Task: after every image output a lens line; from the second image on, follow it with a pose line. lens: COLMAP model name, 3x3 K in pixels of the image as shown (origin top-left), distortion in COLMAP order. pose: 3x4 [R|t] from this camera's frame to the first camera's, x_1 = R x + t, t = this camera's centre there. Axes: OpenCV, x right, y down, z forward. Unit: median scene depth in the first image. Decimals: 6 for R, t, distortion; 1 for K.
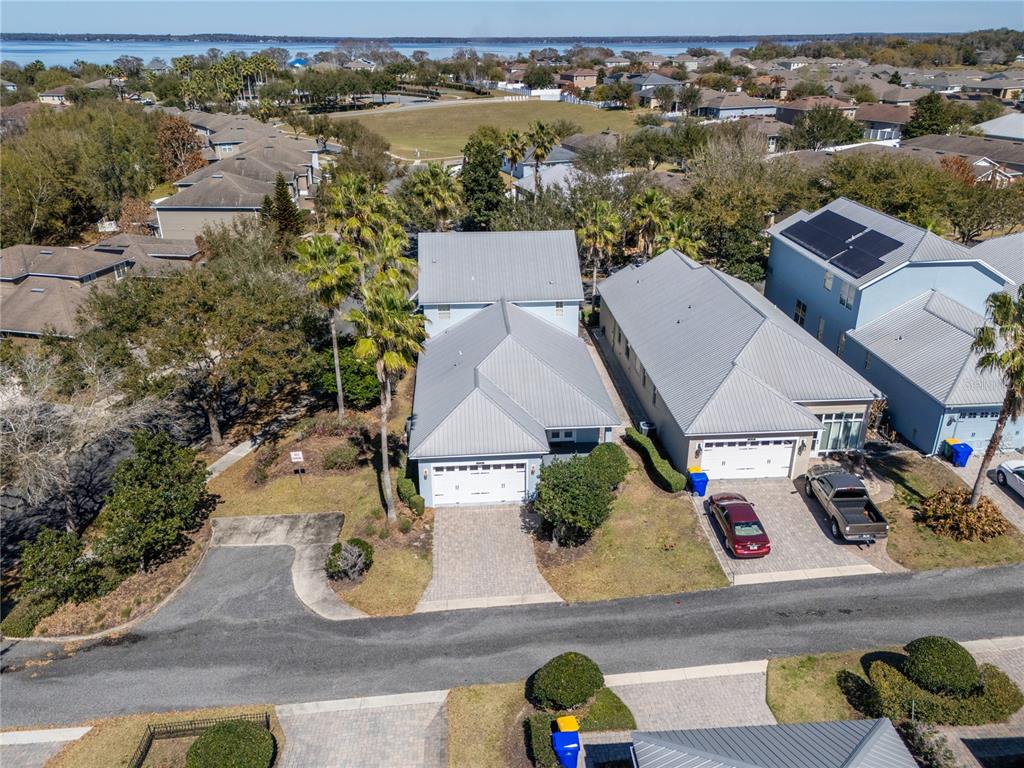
lens RADIAL K [[772.2, 0, 517.2], [0, 772.2, 378.2], [0, 0, 1]] dist [0.068531, -0.056451]
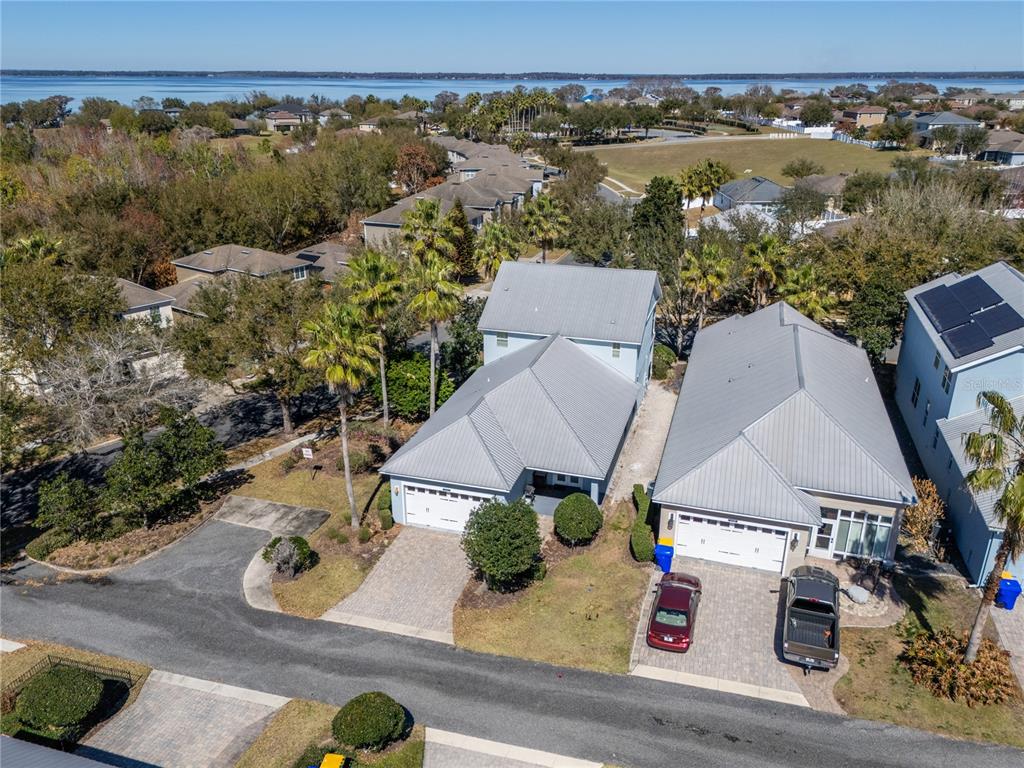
lens RADIAL K [[760.9, 0, 517.5], [0, 760.9, 382.1], [0, 0, 1]] dist [0.060544, -0.040531]
pose [[0.932099, 0.138776, -0.334563, 0.339067], [-0.148876, 0.988845, -0.004601, -0.036372], [0.330193, 0.054096, 0.942362, 0.089416]]
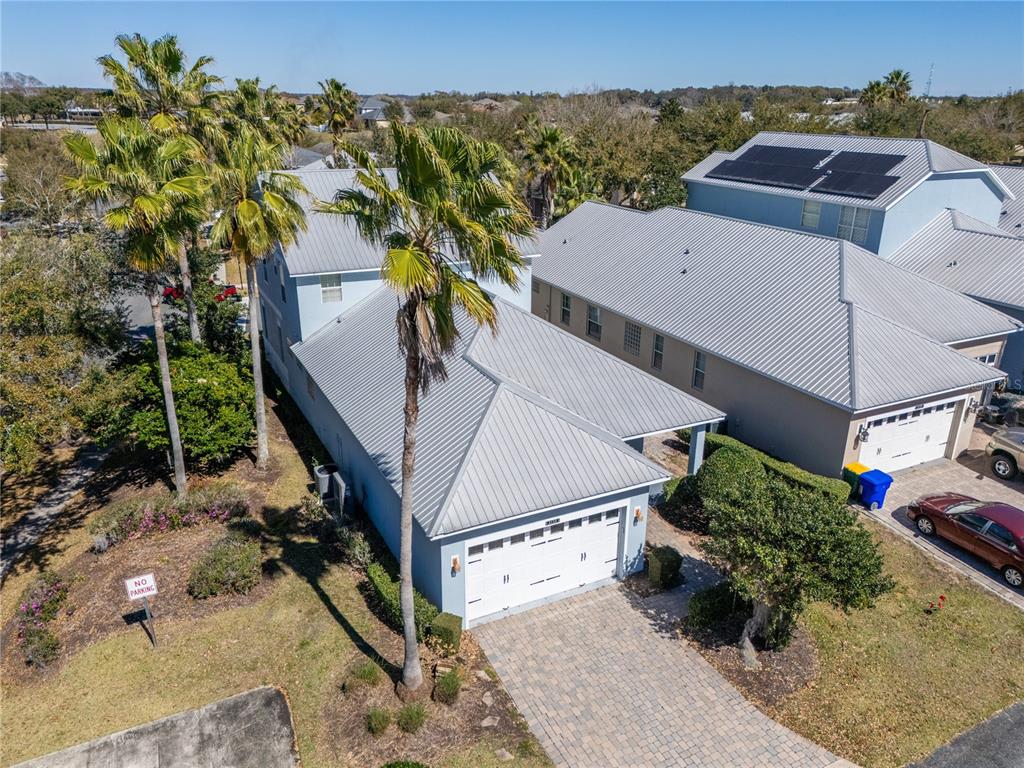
lens RADIAL K [[755.2, 0, 516.1], [0, 755.2, 383.0], [0, 0, 1]] dist [0.030227, -0.005482]
pose [[0.925519, -0.123370, 0.358043, -0.231830], [0.140659, 0.989801, -0.022542, 0.025884], [-0.351610, 0.071225, 0.933433, 0.519702]]
